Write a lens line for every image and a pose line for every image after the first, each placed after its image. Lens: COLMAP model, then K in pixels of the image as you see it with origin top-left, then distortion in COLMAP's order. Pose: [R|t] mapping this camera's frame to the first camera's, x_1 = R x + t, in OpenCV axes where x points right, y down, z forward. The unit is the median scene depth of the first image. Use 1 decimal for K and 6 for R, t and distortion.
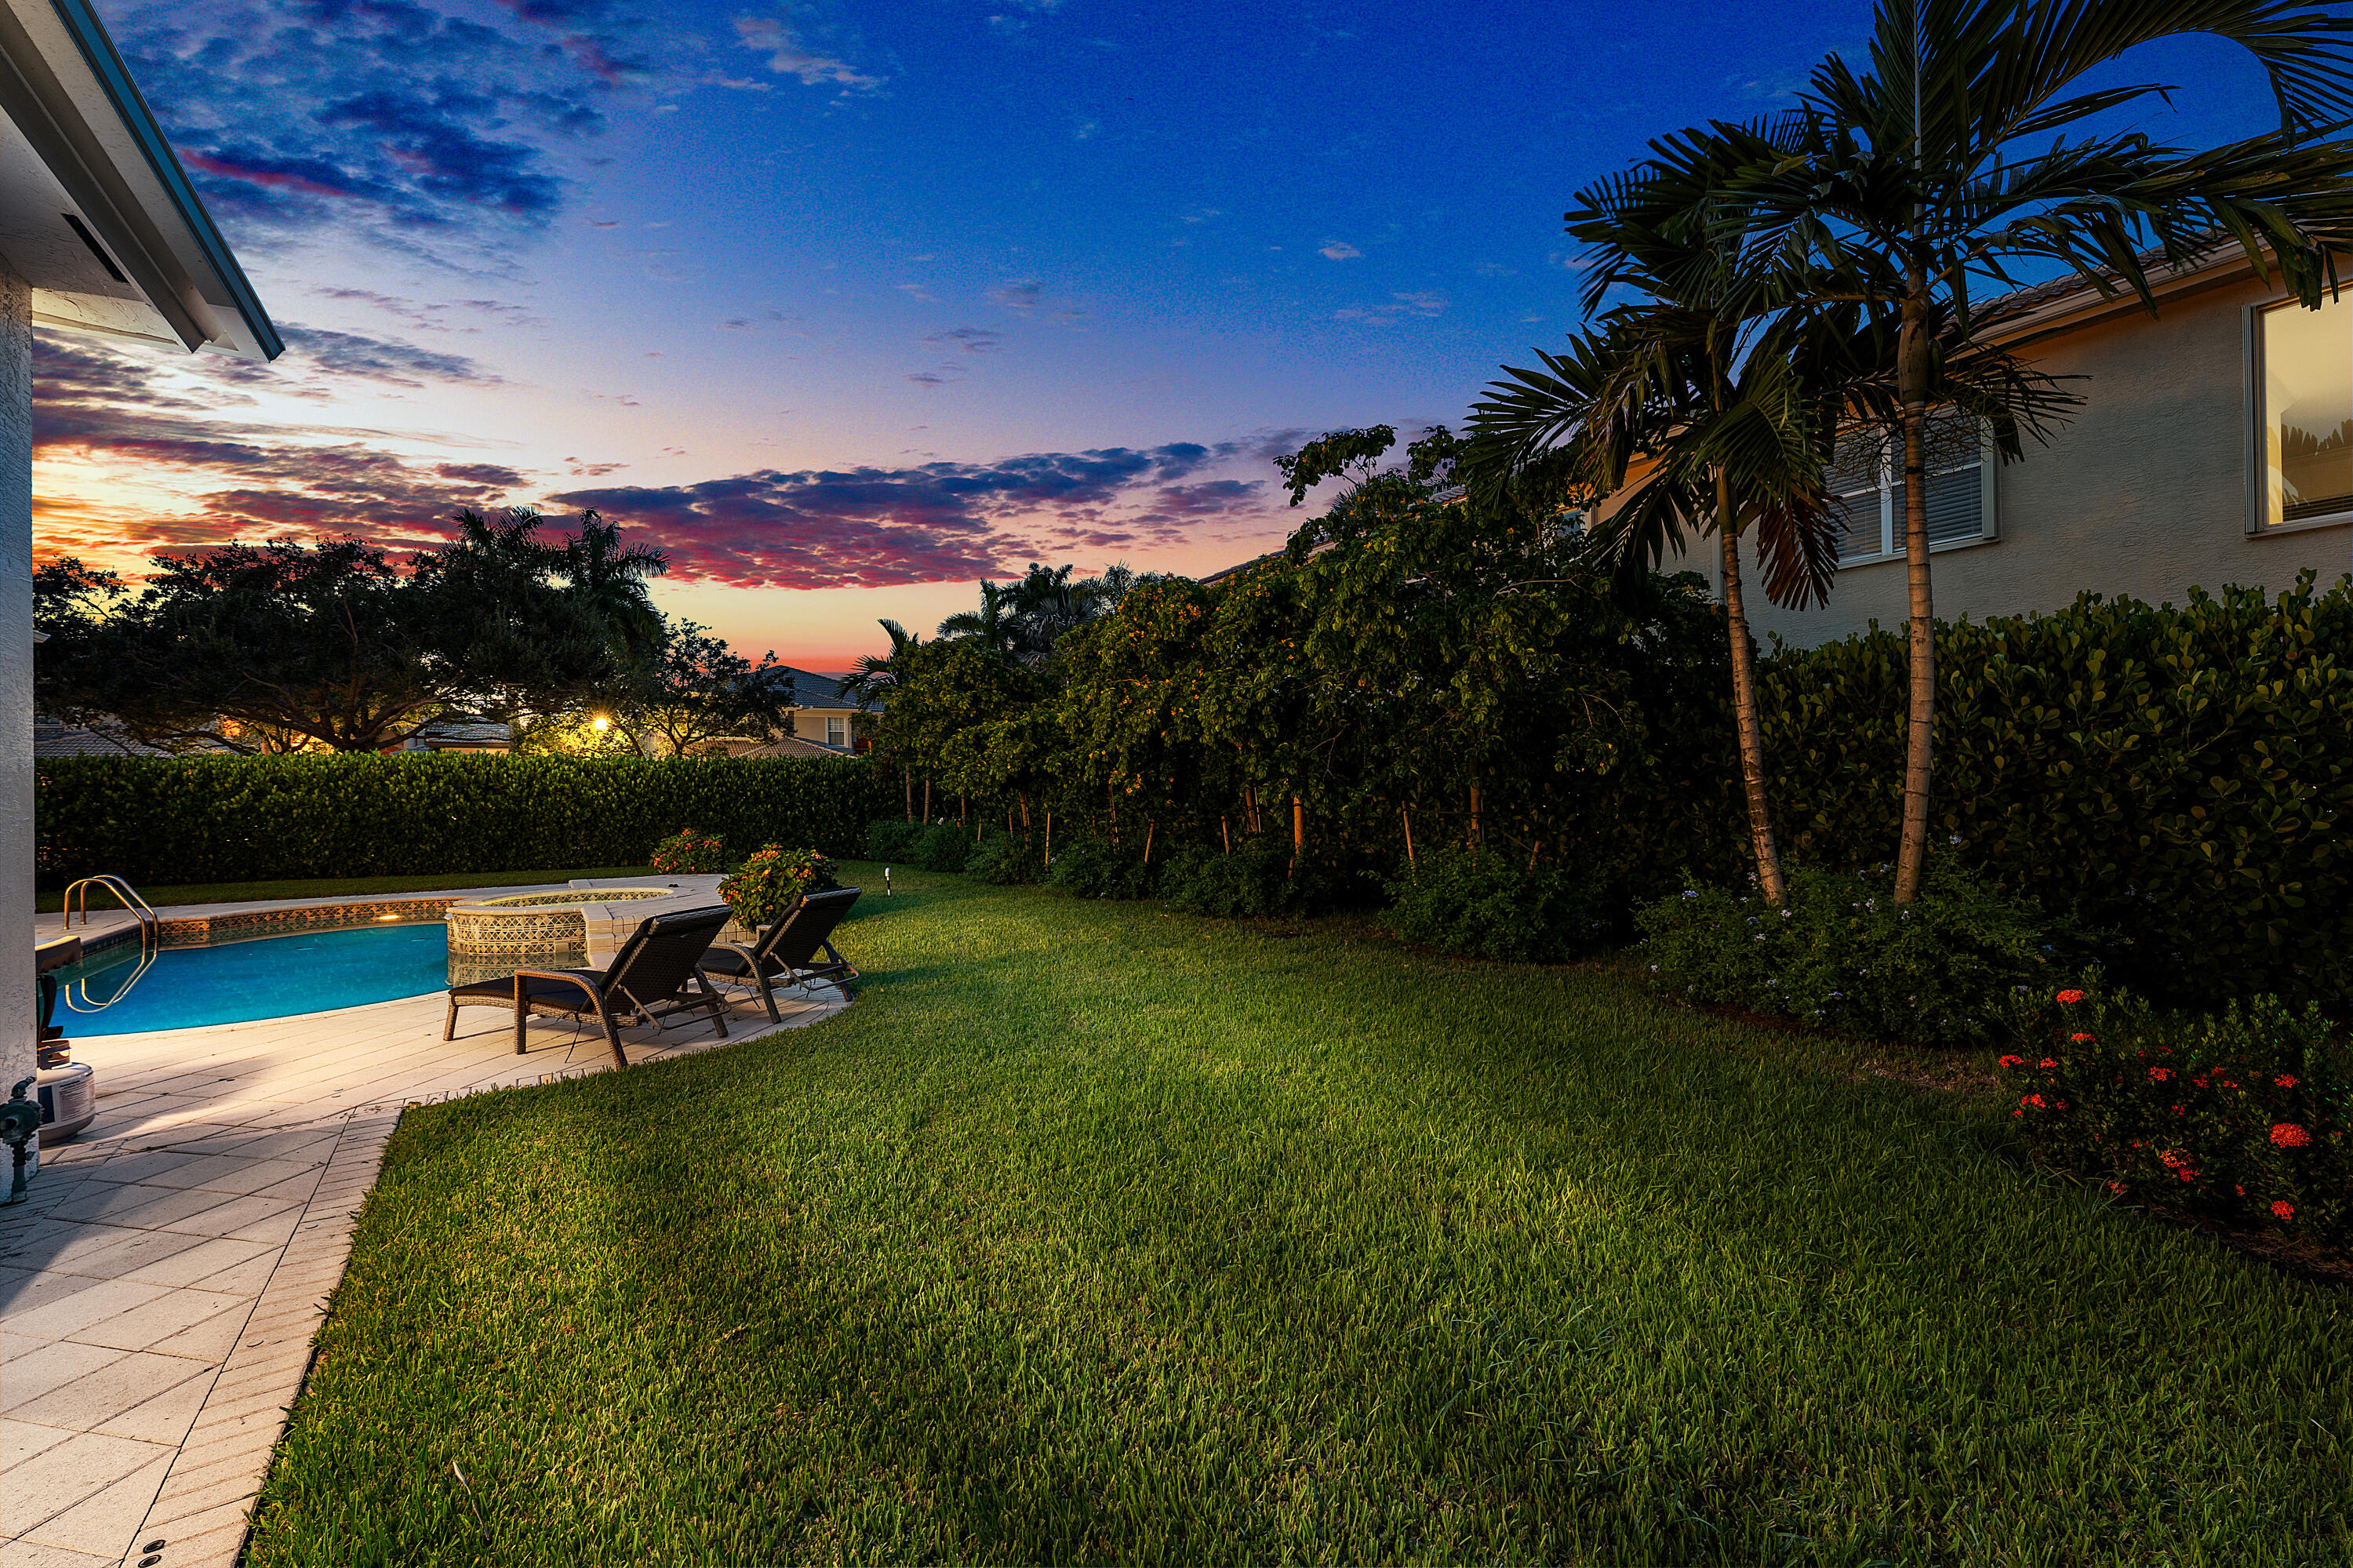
lens RADIAL K [[955.1, 0, 1176.5], [0, 955.1, 784.0], [0, 0, 1]] dist [-0.000206, 0.000010]
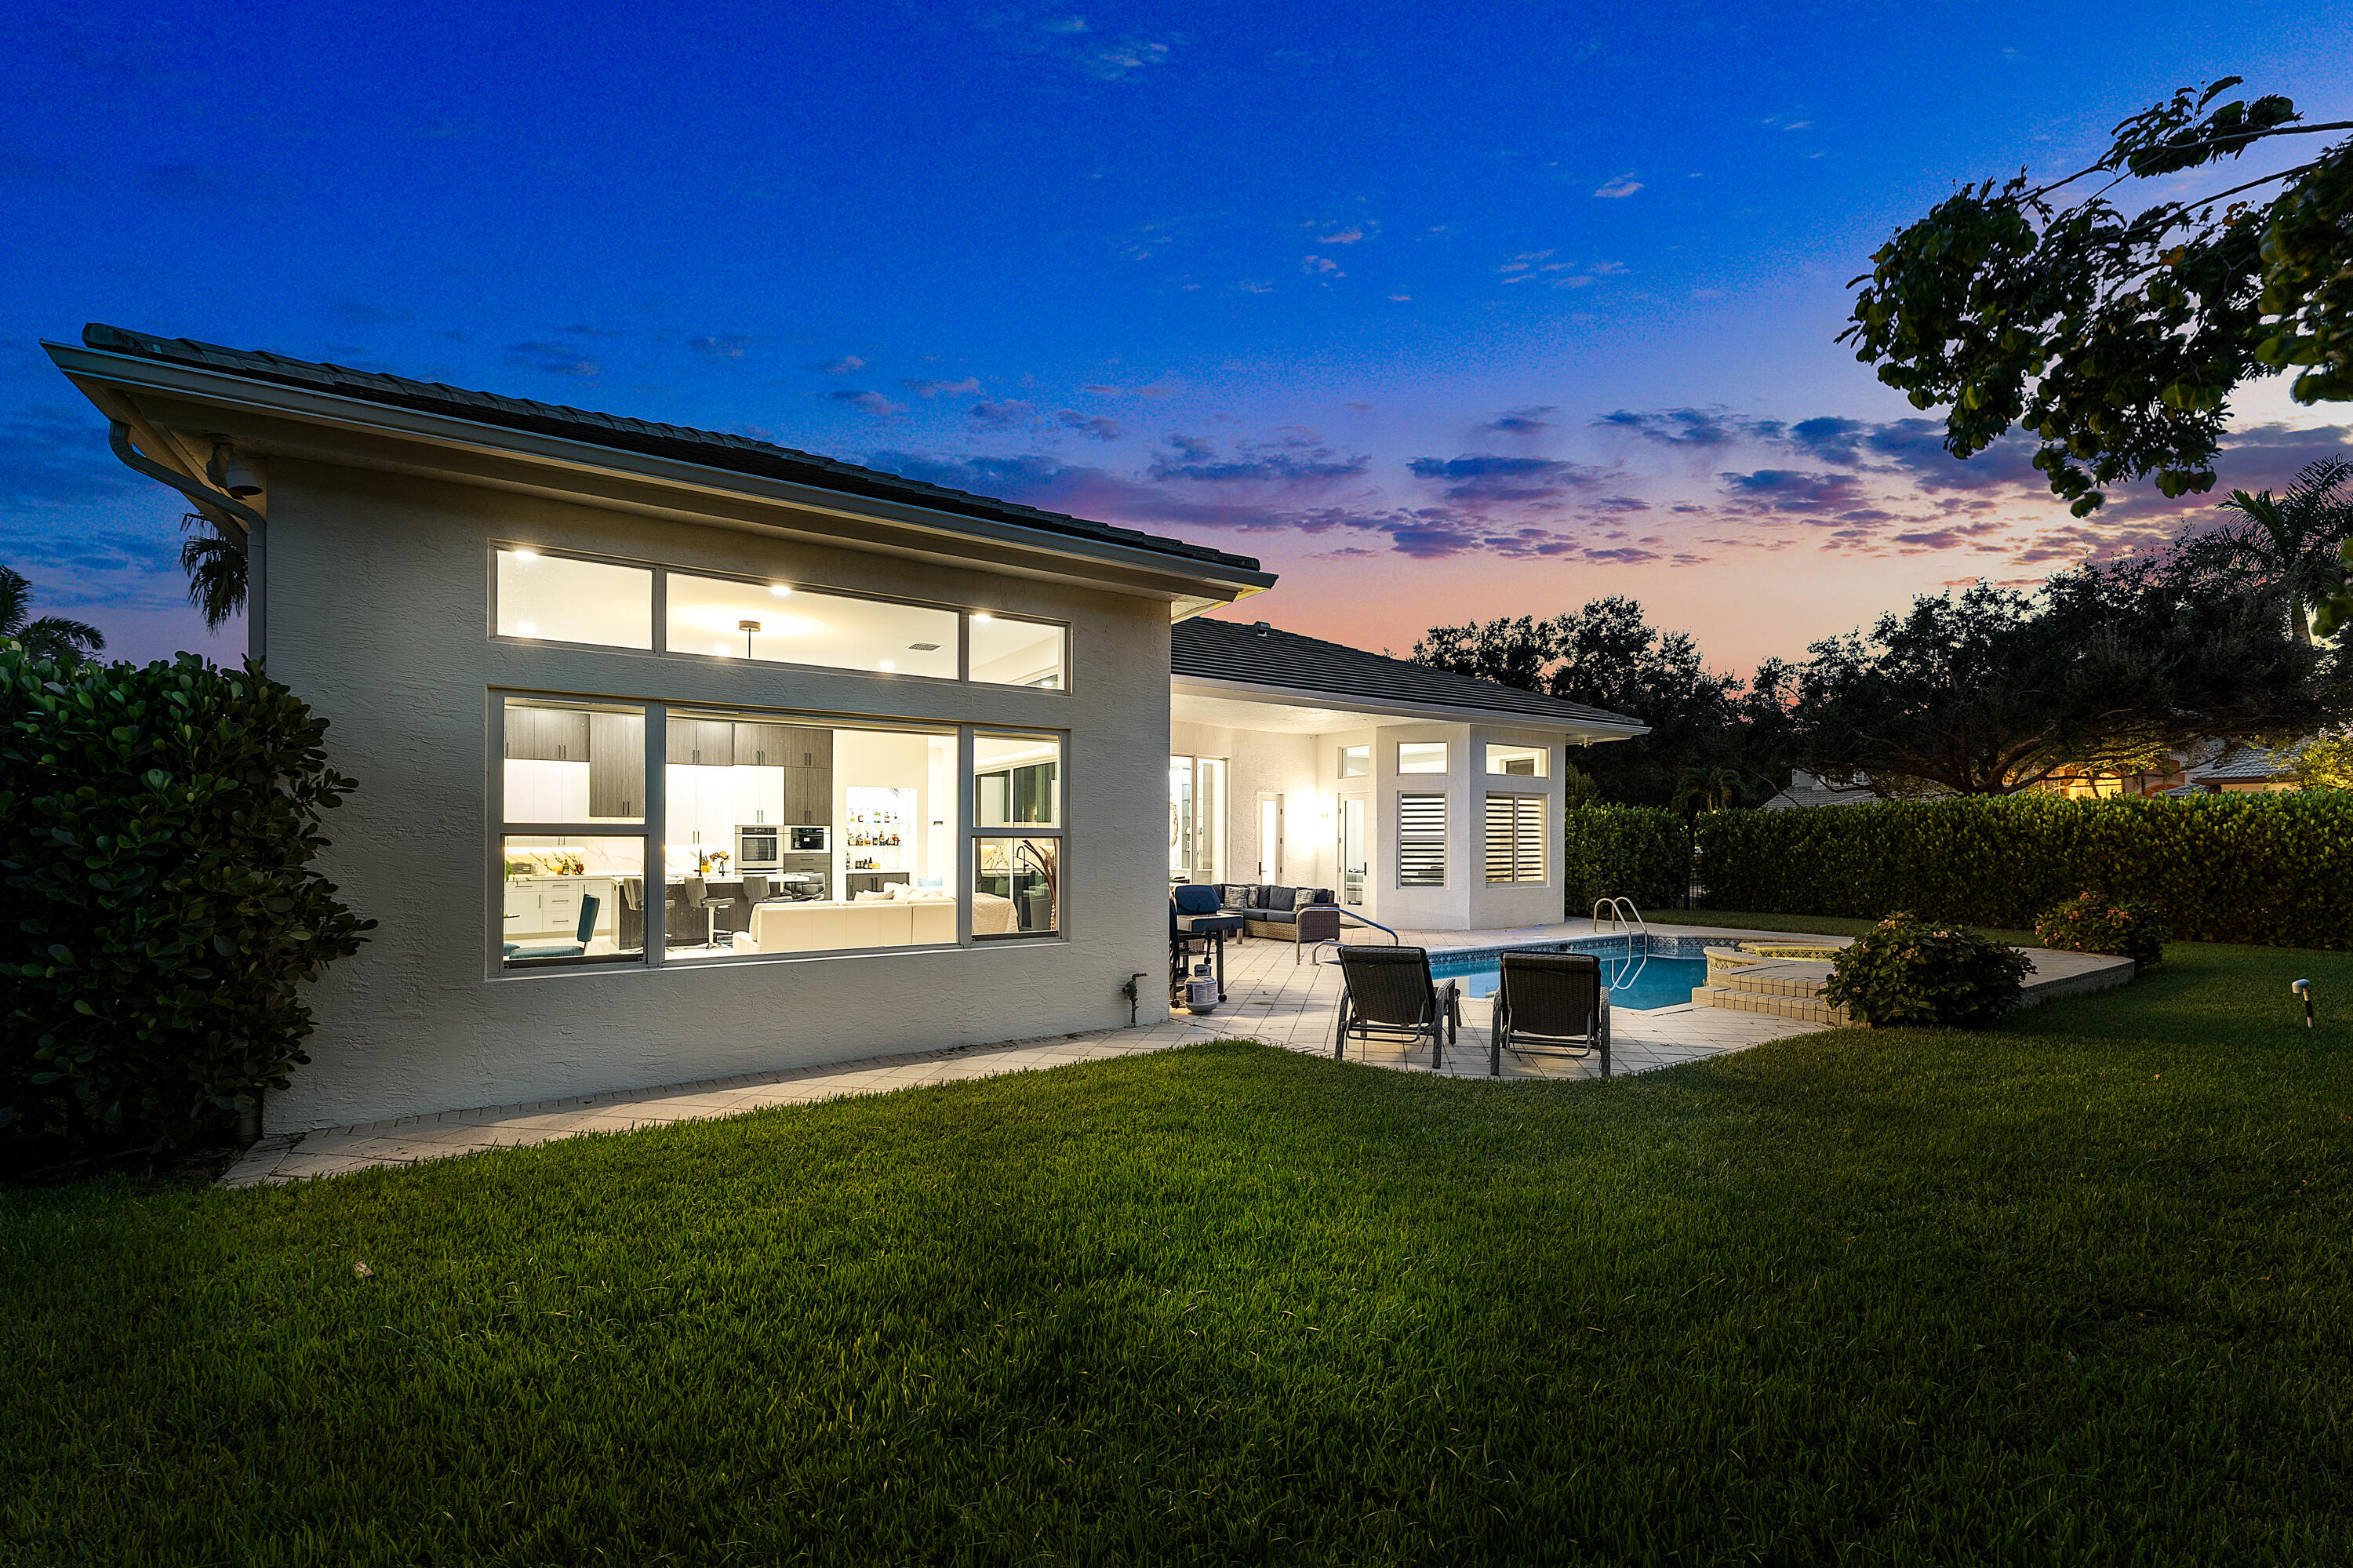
lens RADIAL K [[980.6, 0, 1185.7], [0, 980.6, 850.2], [0, 0, 1]] dist [-0.000753, 0.000137]
pose [[-0.007703, 0.018956, -0.999791, 0.211515], [0.003959, 0.999813, 0.018926, -0.002478], [0.999962, -0.003813, -0.007776, 0.230218]]
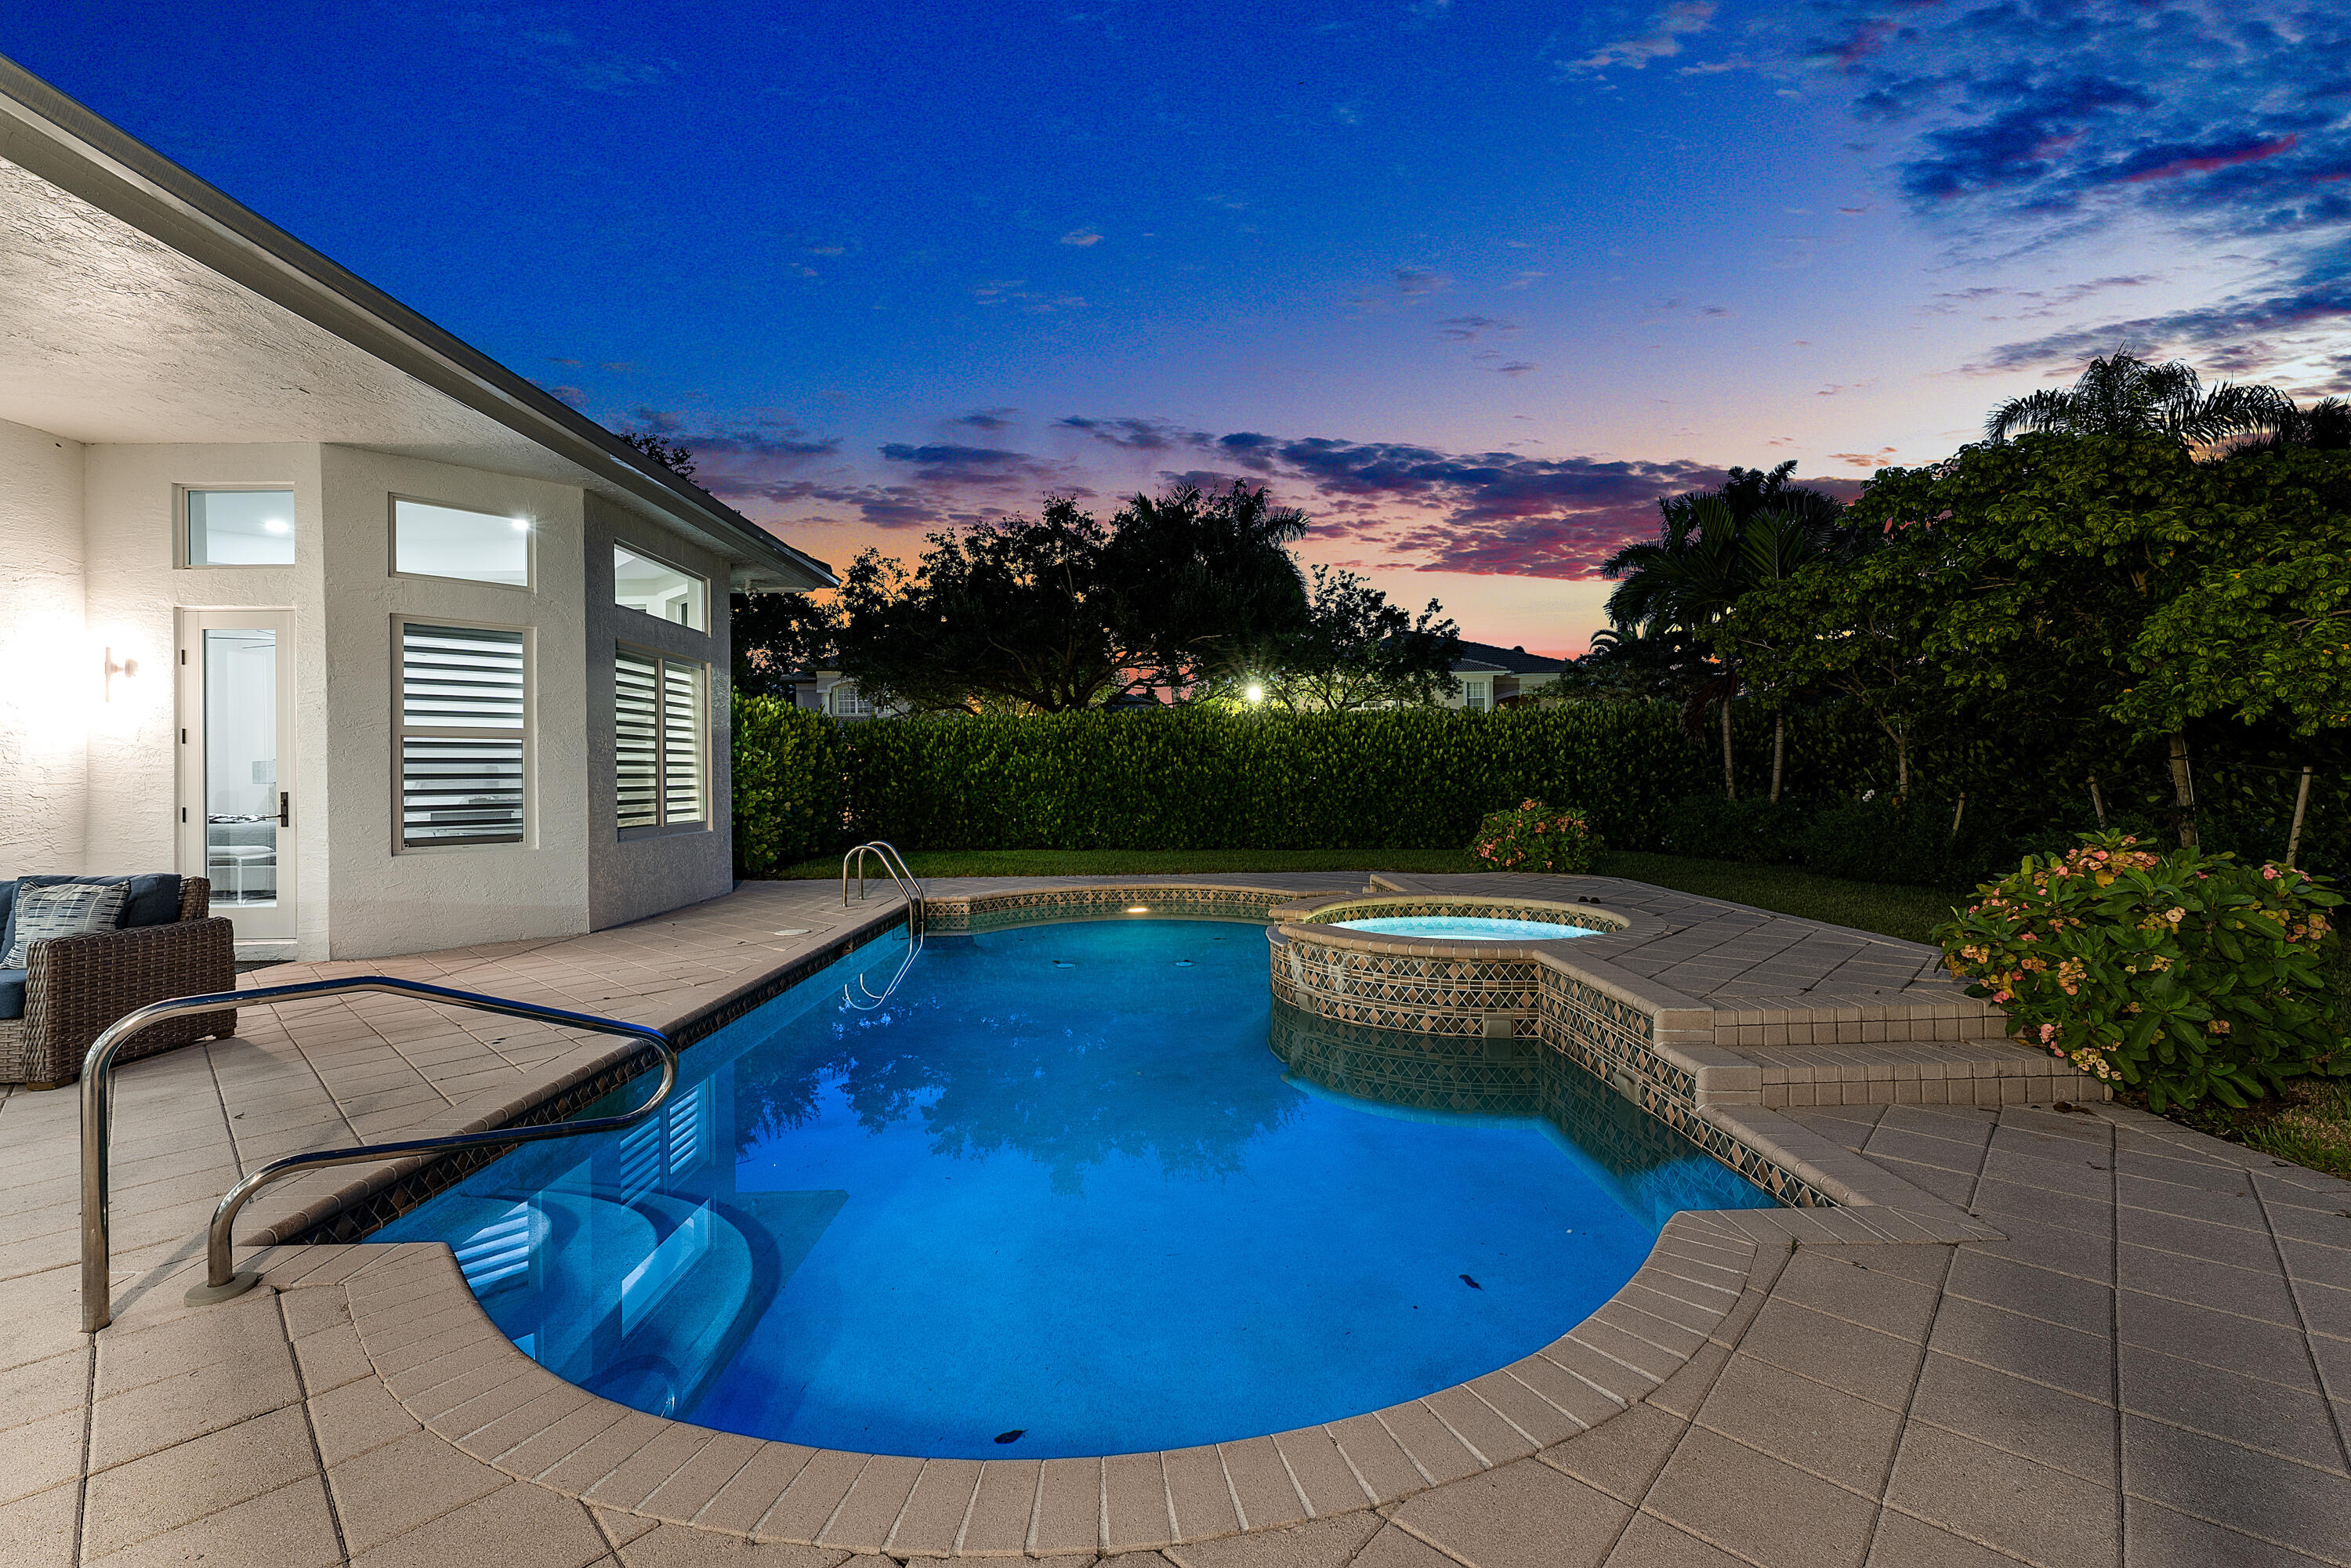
lens RADIAL K [[970.9, 0, 1168.6], [0, 970.9, 773.2], [0, 0, 1]] dist [0.001161, -0.000336]
pose [[0.836941, 0.000278, -0.547292, -0.288607], [0.003540, 0.999976, 0.005921, 0.020642], [0.547281, -0.006893, 0.836920, 0.277162]]
